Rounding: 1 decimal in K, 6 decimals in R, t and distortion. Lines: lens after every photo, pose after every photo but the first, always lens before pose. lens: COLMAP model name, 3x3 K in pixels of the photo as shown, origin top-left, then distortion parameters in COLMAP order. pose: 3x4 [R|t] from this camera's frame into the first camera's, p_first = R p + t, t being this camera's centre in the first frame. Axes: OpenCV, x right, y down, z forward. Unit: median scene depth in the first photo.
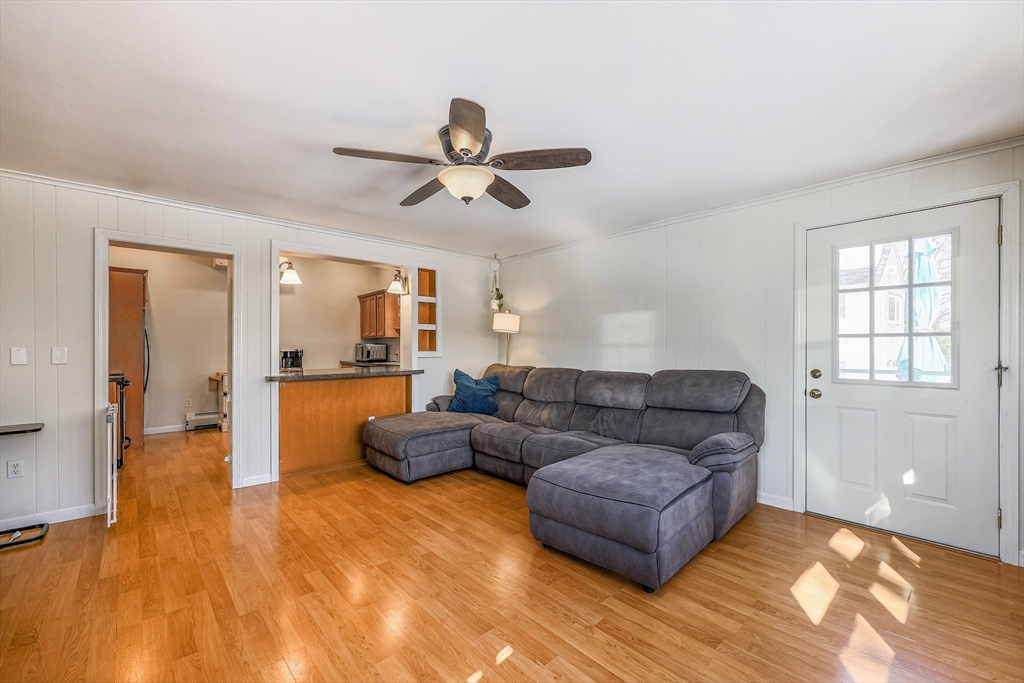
lens RADIAL K [[433.3, 0, 551.4], [0, 433.3, 345.2], [0, 0, 1]] dist [-0.000205, 0.000094]
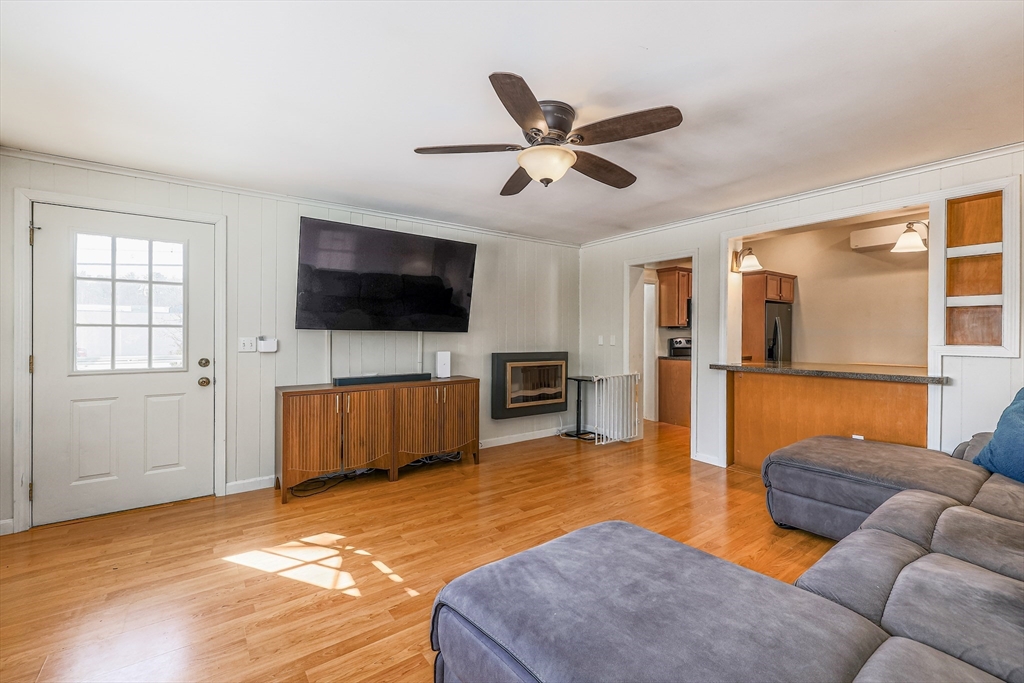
lens RADIAL K [[452.1, 0, 513.3], [0, 452.1, 335.3], [0, 0, 1]] dist [0.000877, 0.000062]
pose [[-0.197302, 0.001266, -0.980342, 0.489933], [0.001402, 0.999999, 0.001009, -0.000008], [0.980342, -0.001175, -0.197304, 0.694252]]
